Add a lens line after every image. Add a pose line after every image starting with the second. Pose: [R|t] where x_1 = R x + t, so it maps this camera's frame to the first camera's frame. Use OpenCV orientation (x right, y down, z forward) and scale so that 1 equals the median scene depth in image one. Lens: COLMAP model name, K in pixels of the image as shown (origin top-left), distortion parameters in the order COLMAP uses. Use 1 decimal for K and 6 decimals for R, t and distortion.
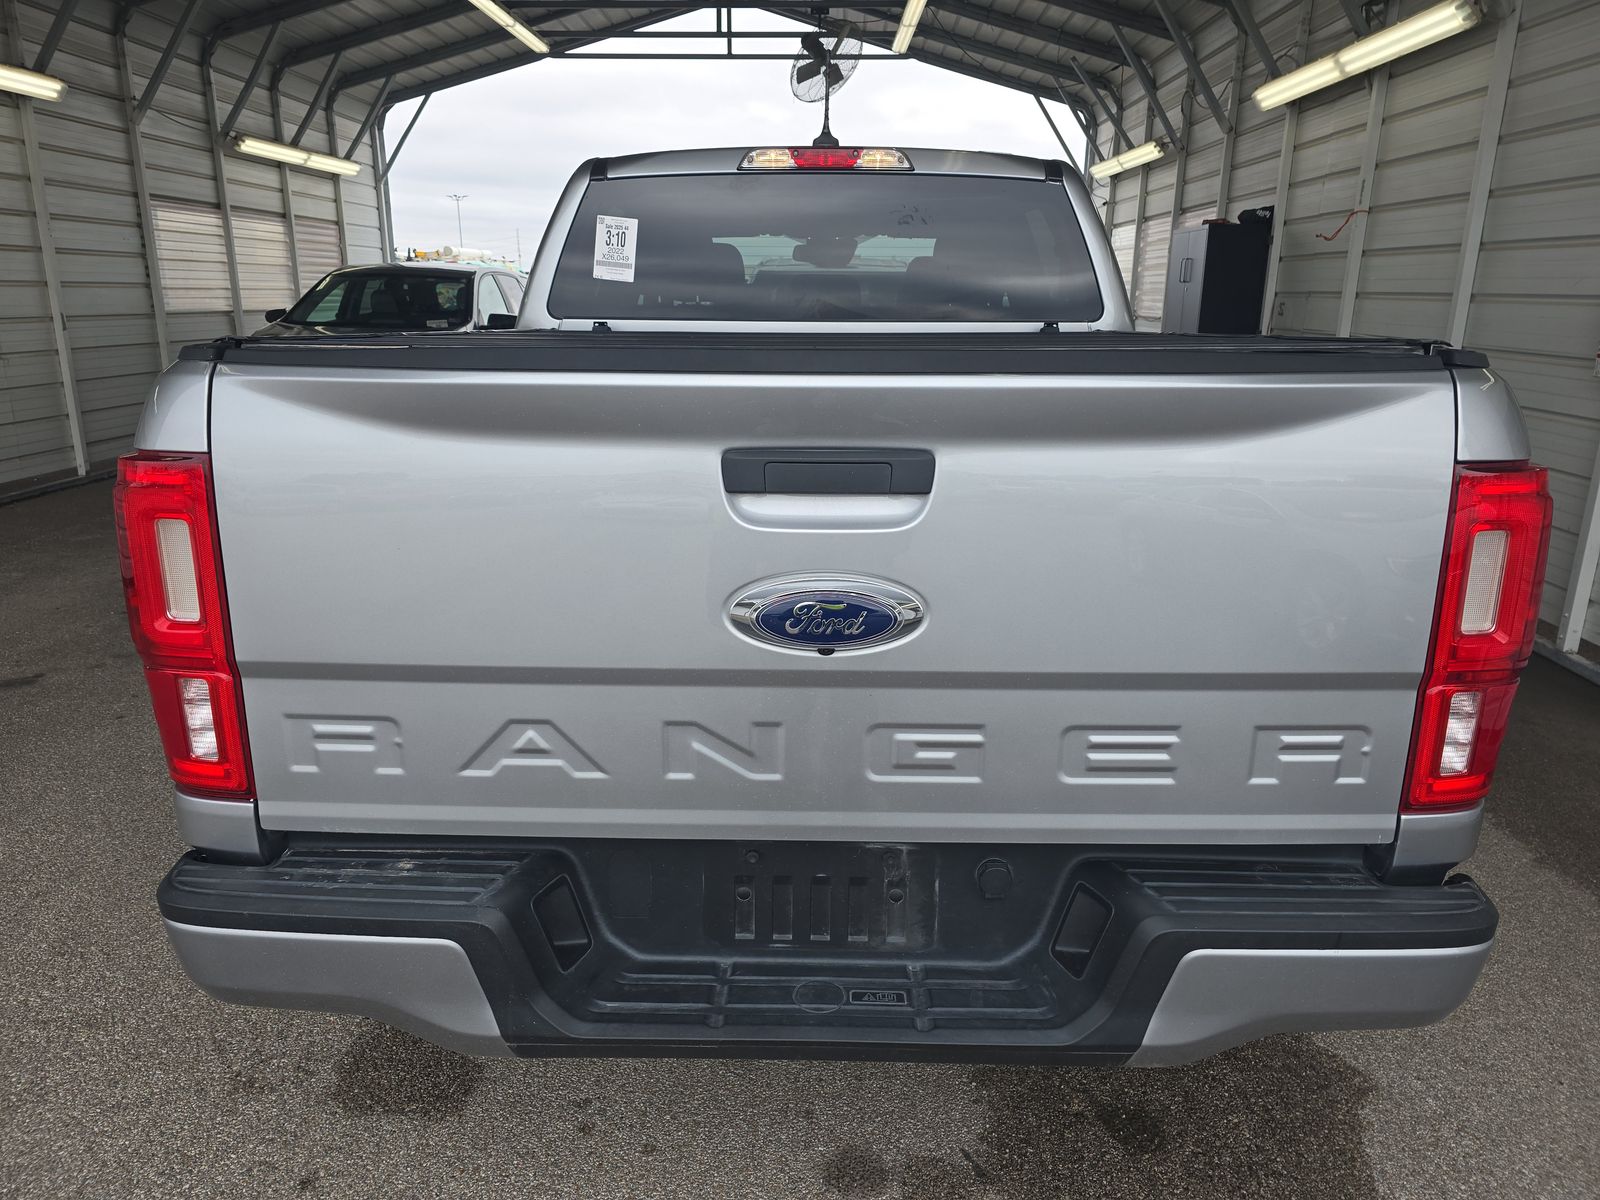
lens RADIAL K [[1089.1, 0, 800.5], [0, 1089.1, 594.5], [0, 0, 1]] dist [0.041991, -0.036623]
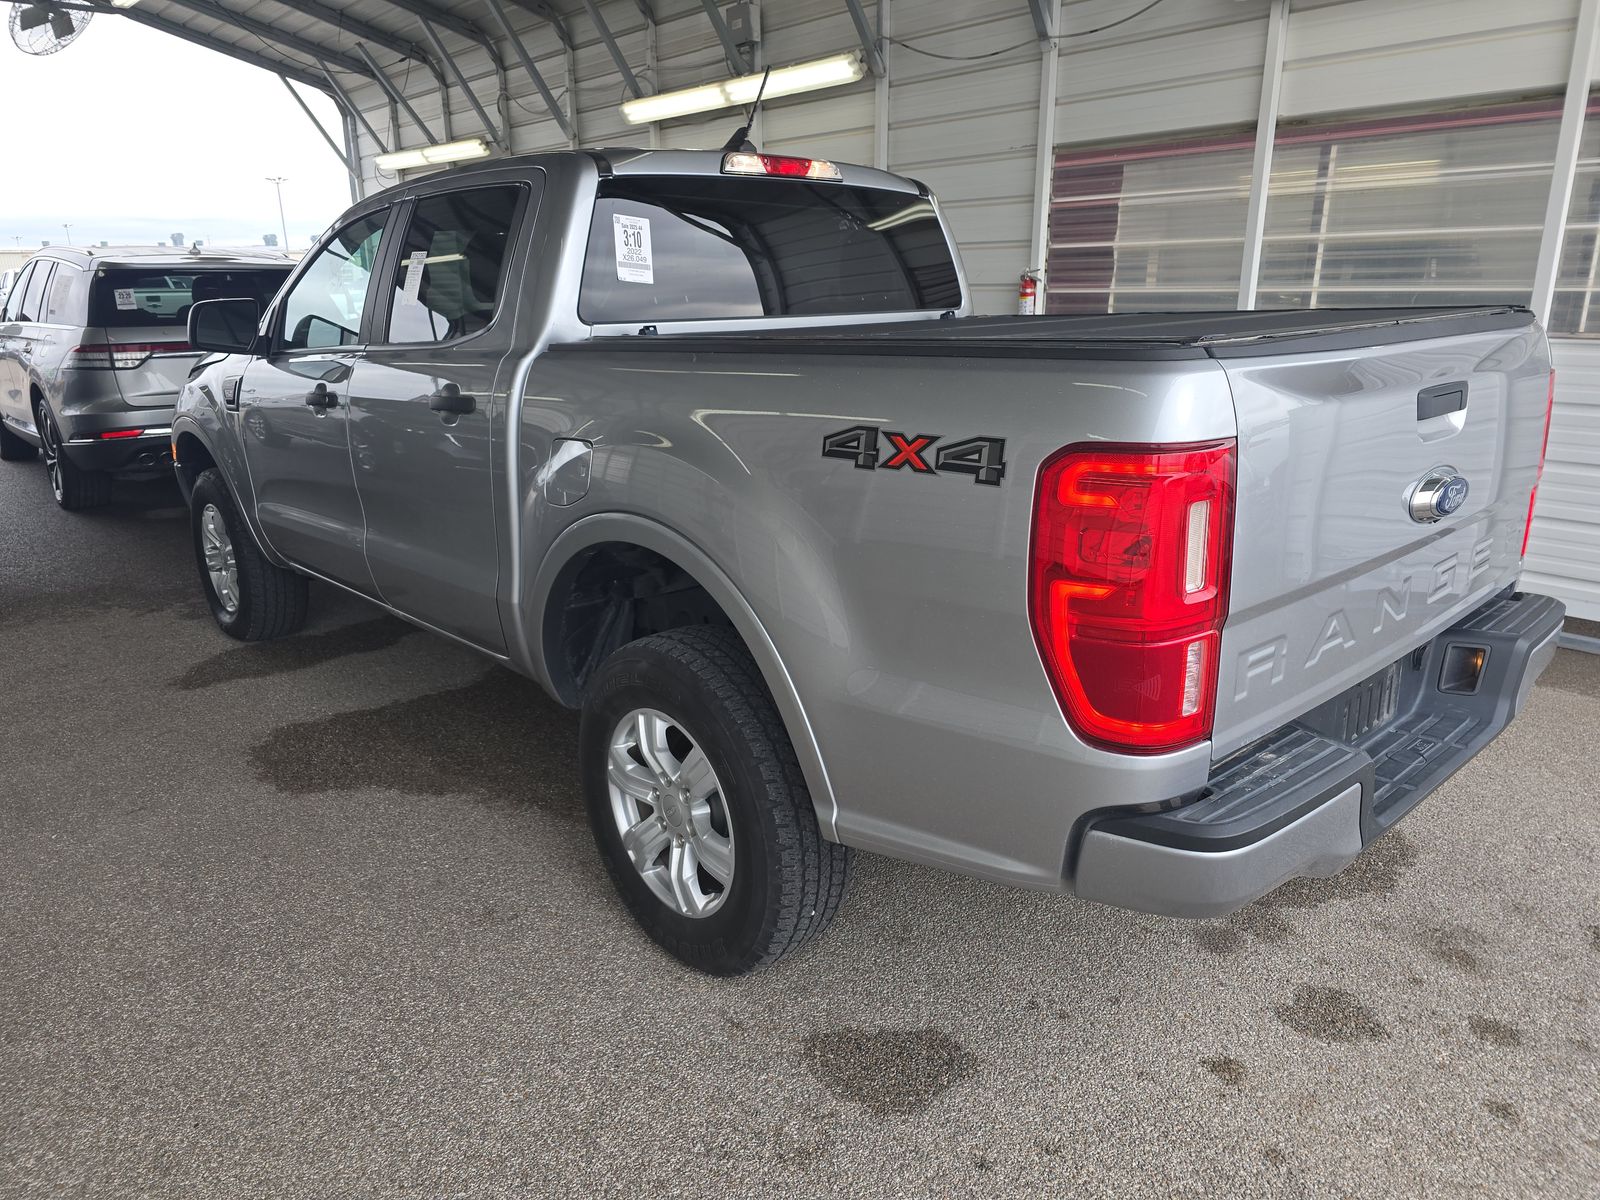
lens RADIAL K [[1089.1, 0, 808.8], [0, 1089.1, 596.7], [0, 0, 1]] dist [0.041991, -0.036623]
pose [[0.718635, -0.205970, 0.664184, -0.287494], [0.200506, 0.975937, 0.085704, -0.026404], [-0.665854, 0.071583, 0.742640, 0.077783]]
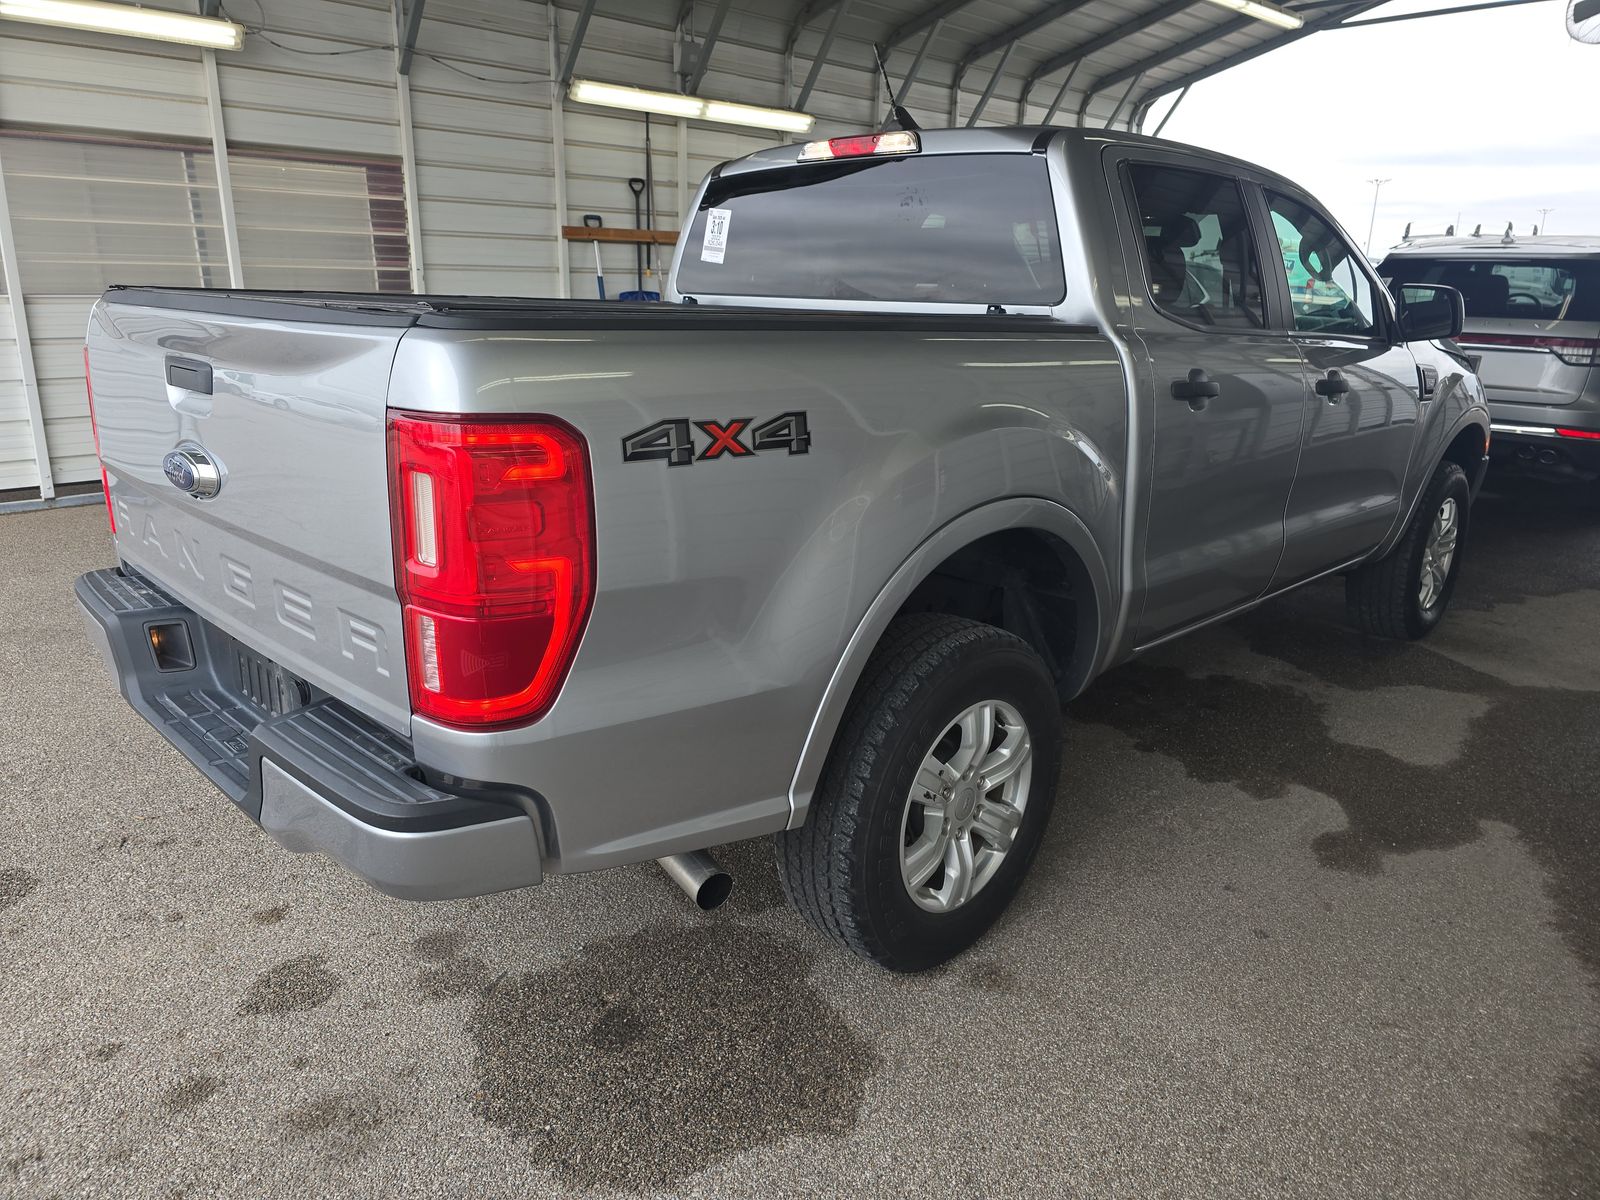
lens RADIAL K [[1089.1, 0, 795.9], [0, 1089.1, 597.7], [0, 0, 1]] dist [0.041991, -0.036623]
pose [[0.716948, 0.199234, -0.668050, 0.292482], [-0.193809, 0.977478, 0.083520, -0.017283], [0.669644, 0.069595, 0.739414, 0.075664]]
